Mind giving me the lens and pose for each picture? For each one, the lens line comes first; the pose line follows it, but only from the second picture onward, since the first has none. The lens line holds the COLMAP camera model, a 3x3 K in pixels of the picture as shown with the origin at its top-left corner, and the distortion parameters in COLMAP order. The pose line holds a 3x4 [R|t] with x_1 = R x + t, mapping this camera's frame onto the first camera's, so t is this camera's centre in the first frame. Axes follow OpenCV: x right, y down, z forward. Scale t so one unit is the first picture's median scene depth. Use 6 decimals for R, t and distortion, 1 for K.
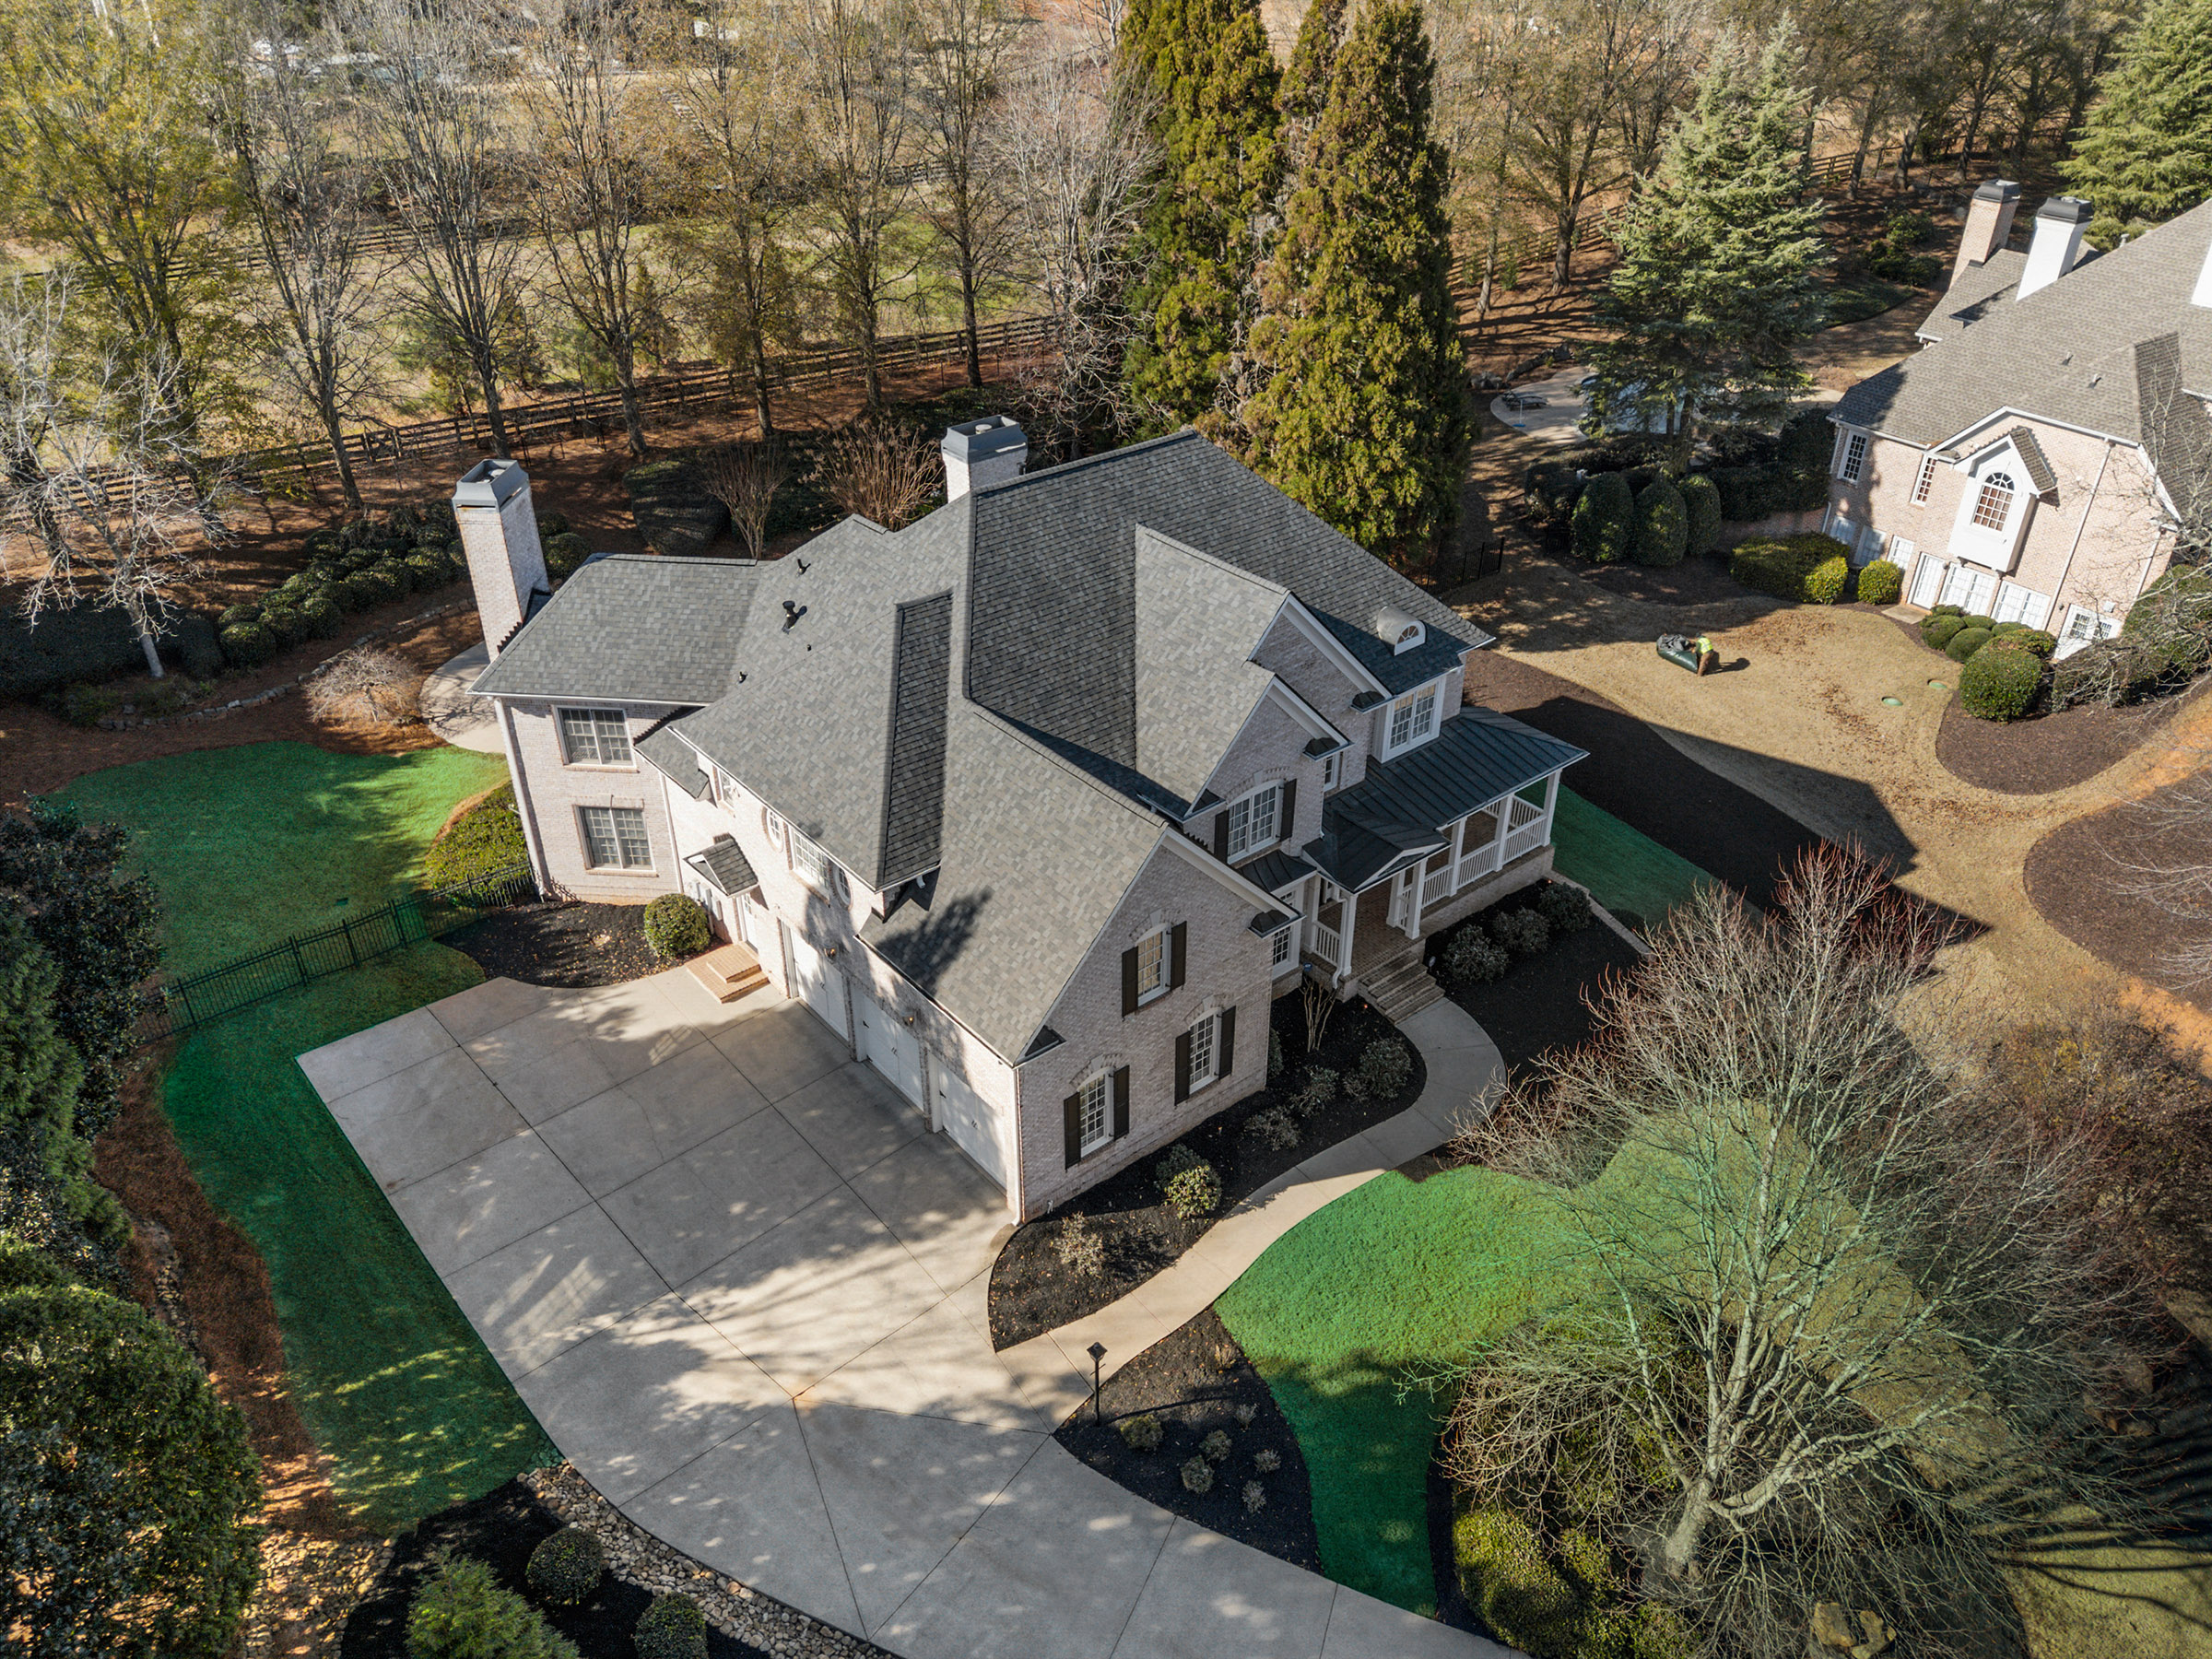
lens RADIAL K [[1585.5, 0, 1112.5], [0, 1585.5, 861.4], [0, 0, 1]] dist [0.012231, 0.001329]
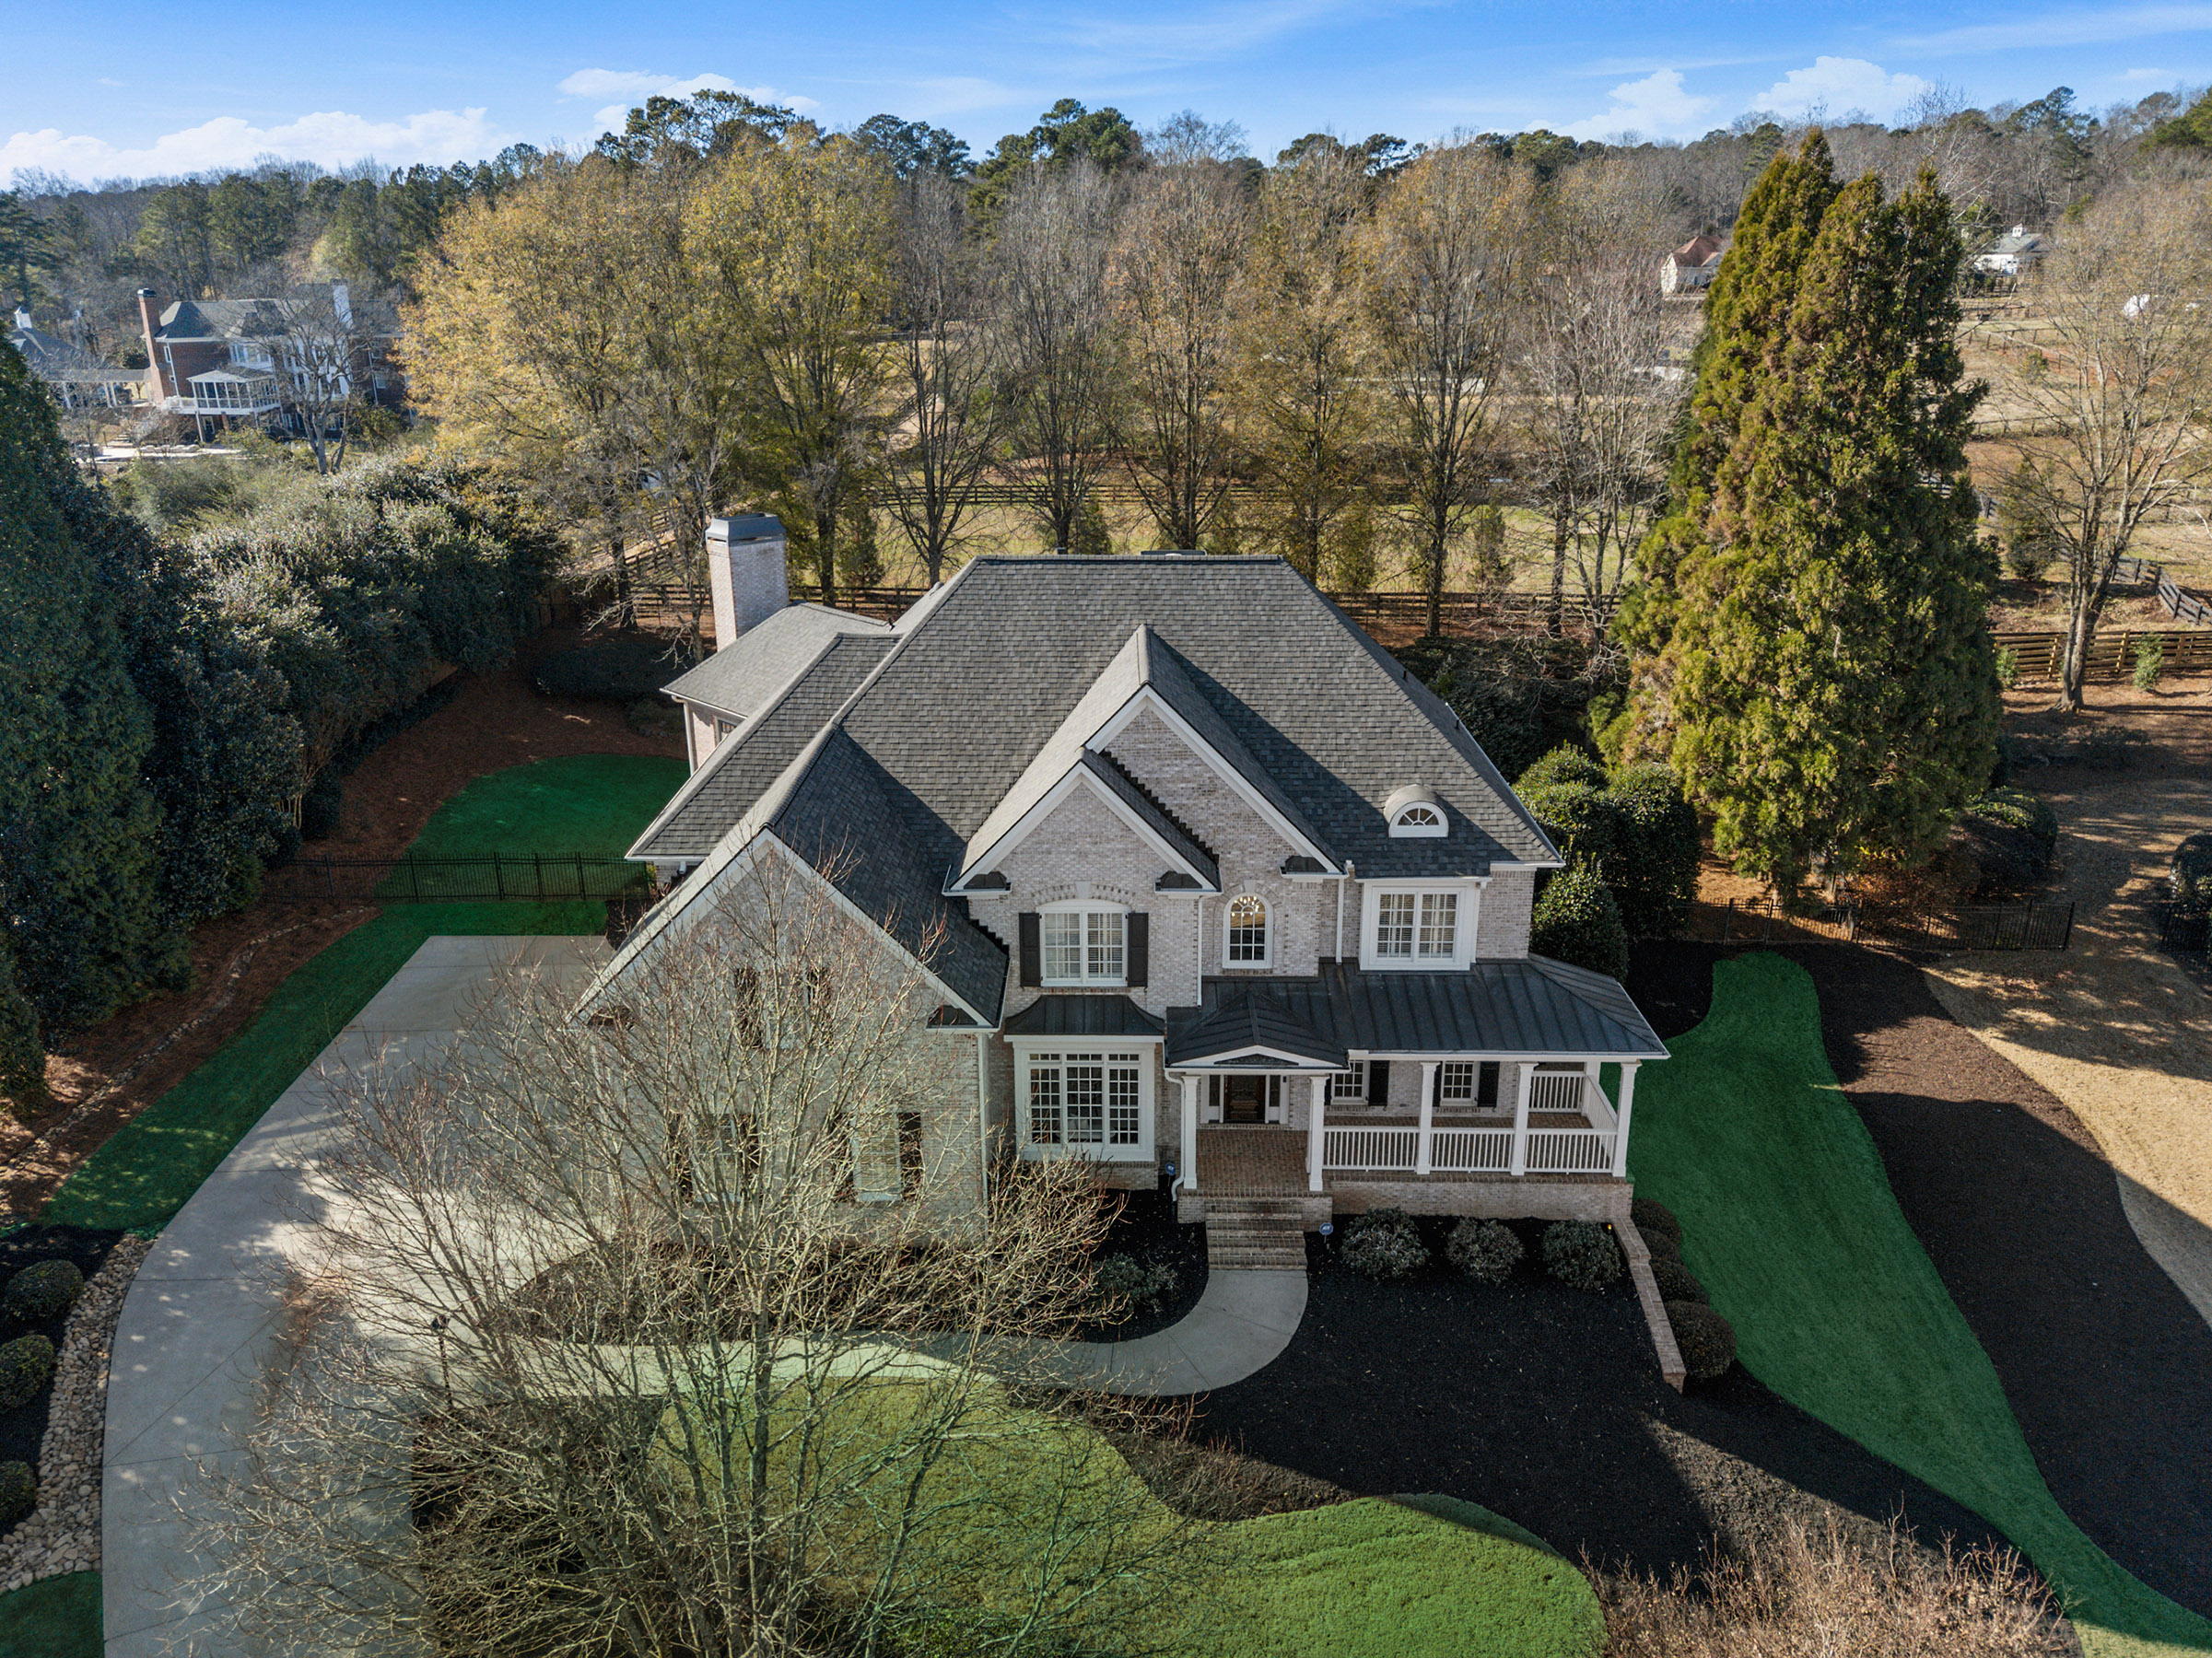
lens RADIAL K [[1610.3, 0, 1106.8], [0, 1610.3, 837.0], [0, 0, 1]] dist [0.072980, -0.077892]
pose [[0.766211, 0.216600, -0.604983, 0.543295], [-0.354730, 0.927599, -0.117160, 0.016832], [0.535805, 0.304375, 0.787571, 0.265556]]
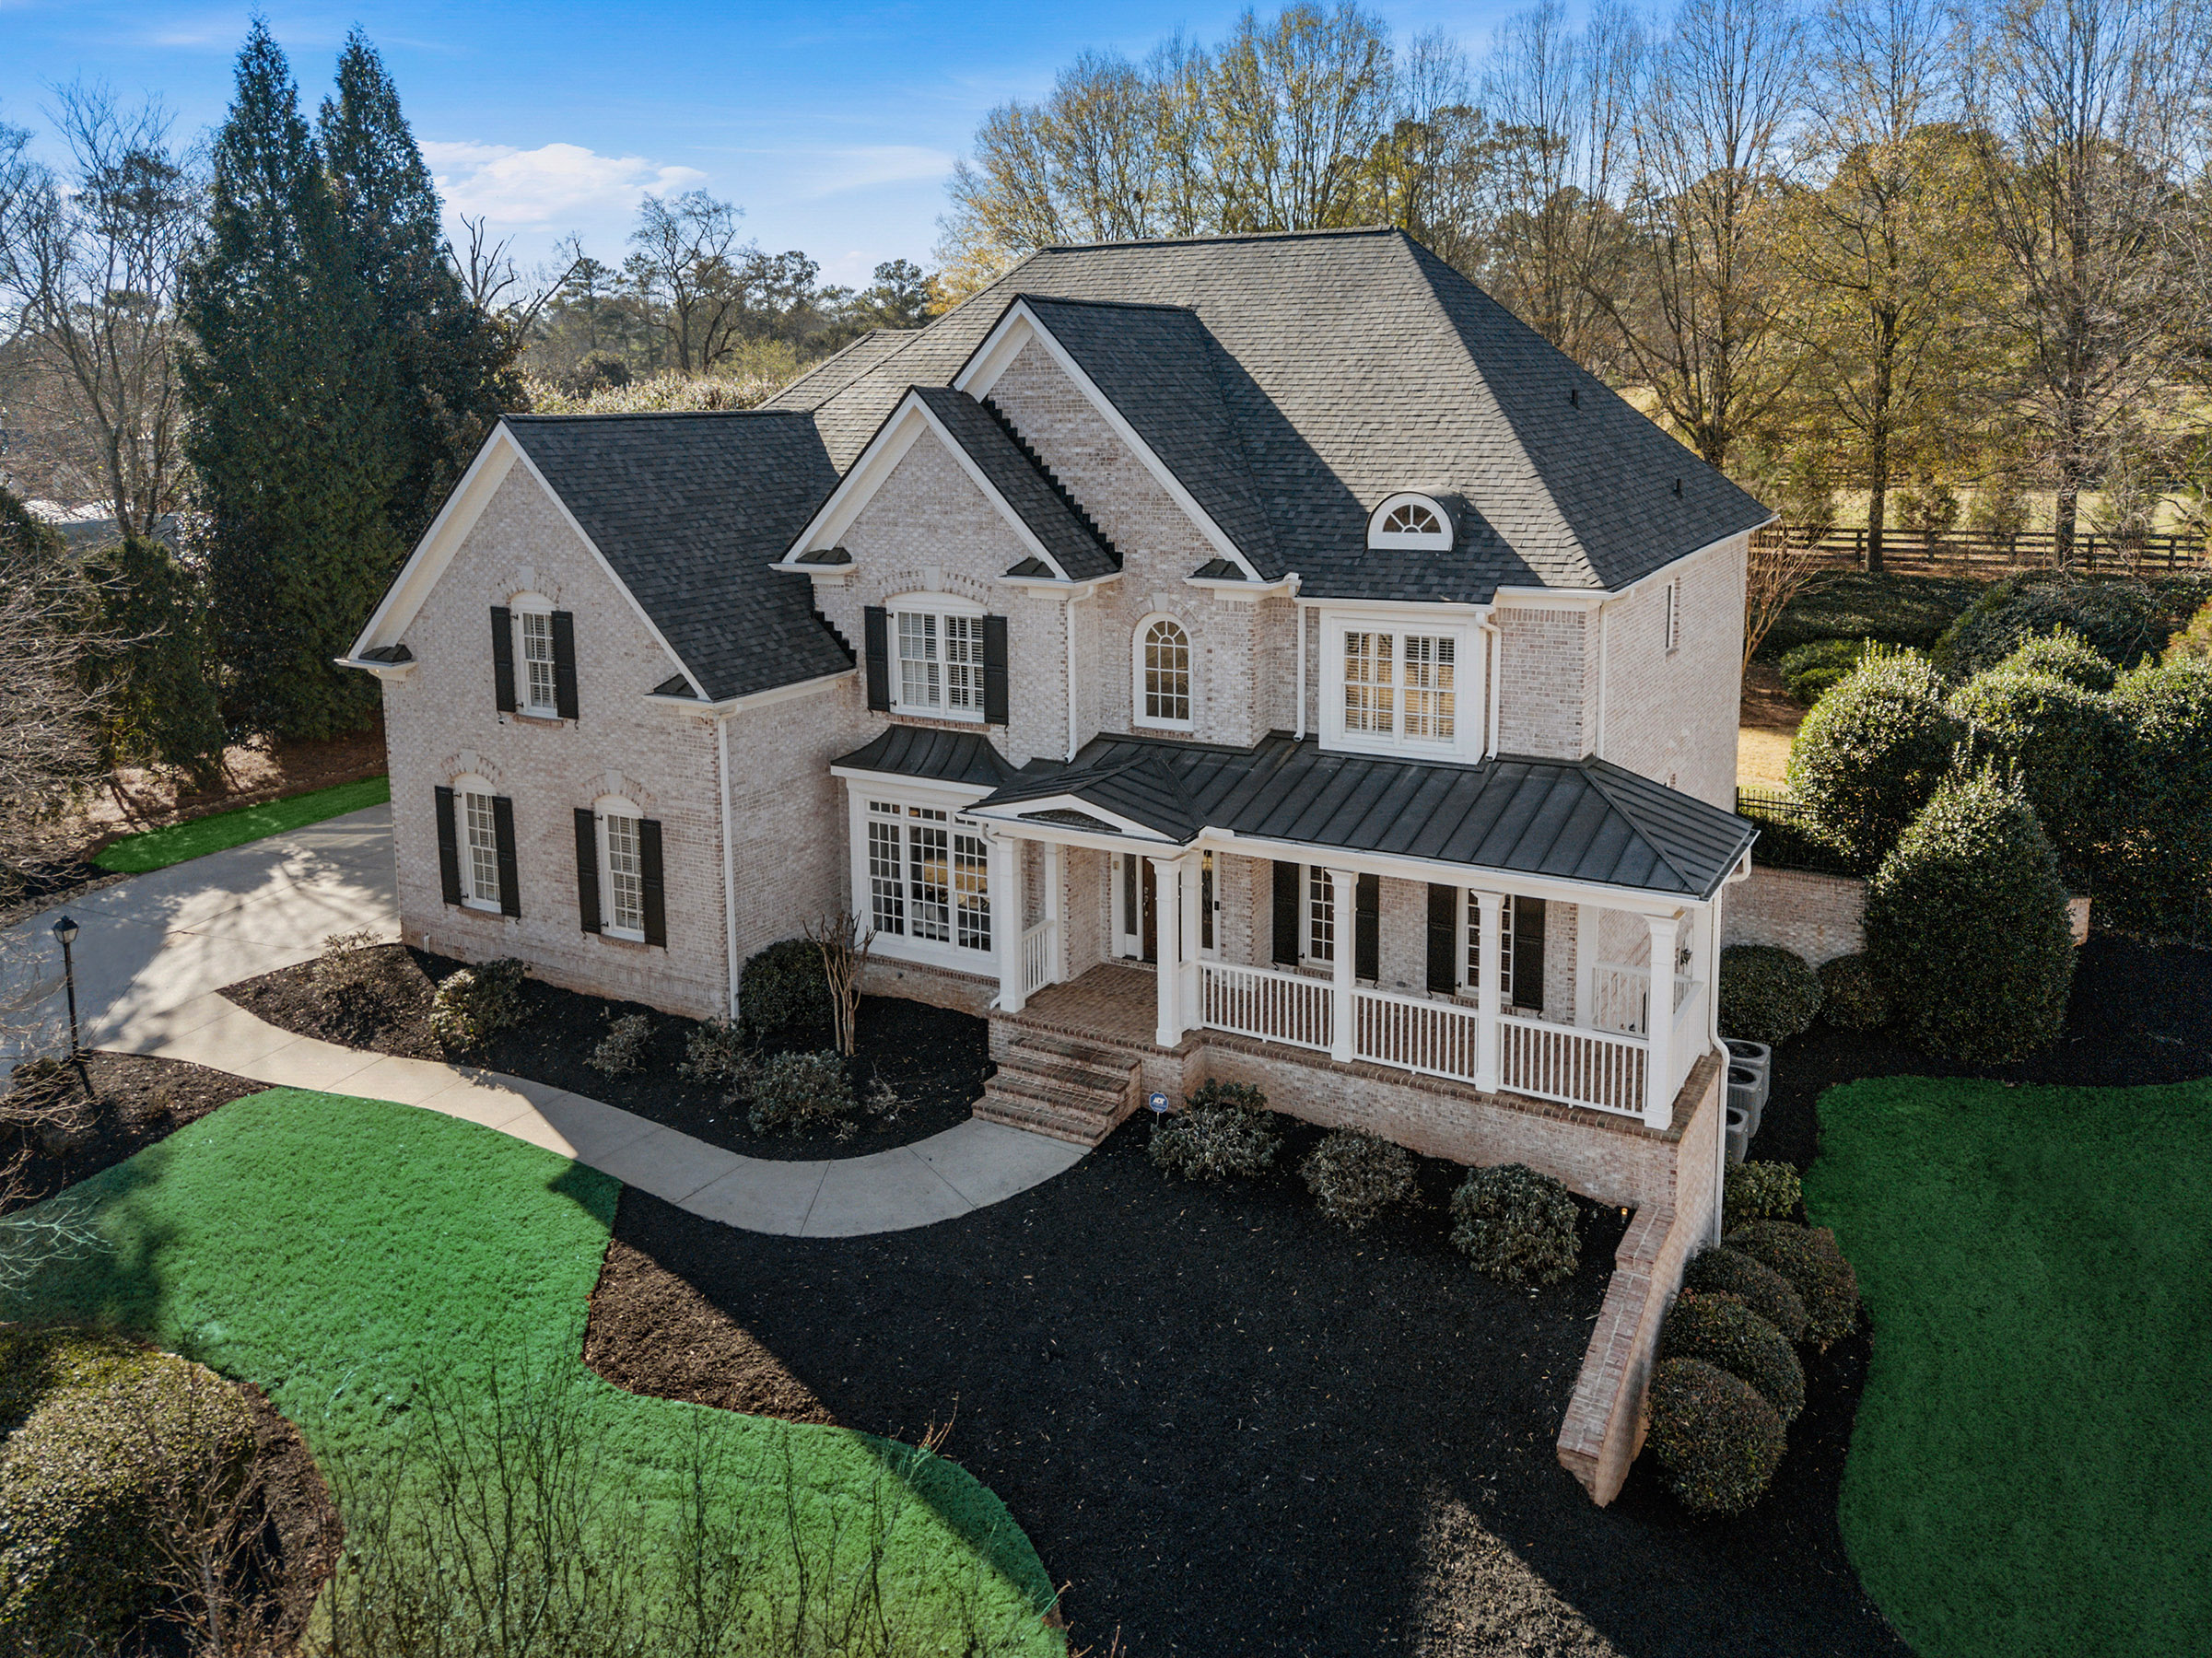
lens RADIAL K [[1628.4, 0, 1140.8], [0, 1628.4, 710.6], [0, 0, 1]] dist [0.065390, -0.000130]
pose [[0.364324, 0.171252, -0.915391, 0.643765], [-0.512133, 0.857811, -0.043348, -0.017663], [0.777809, 0.484595, 0.400225, 0.715828]]
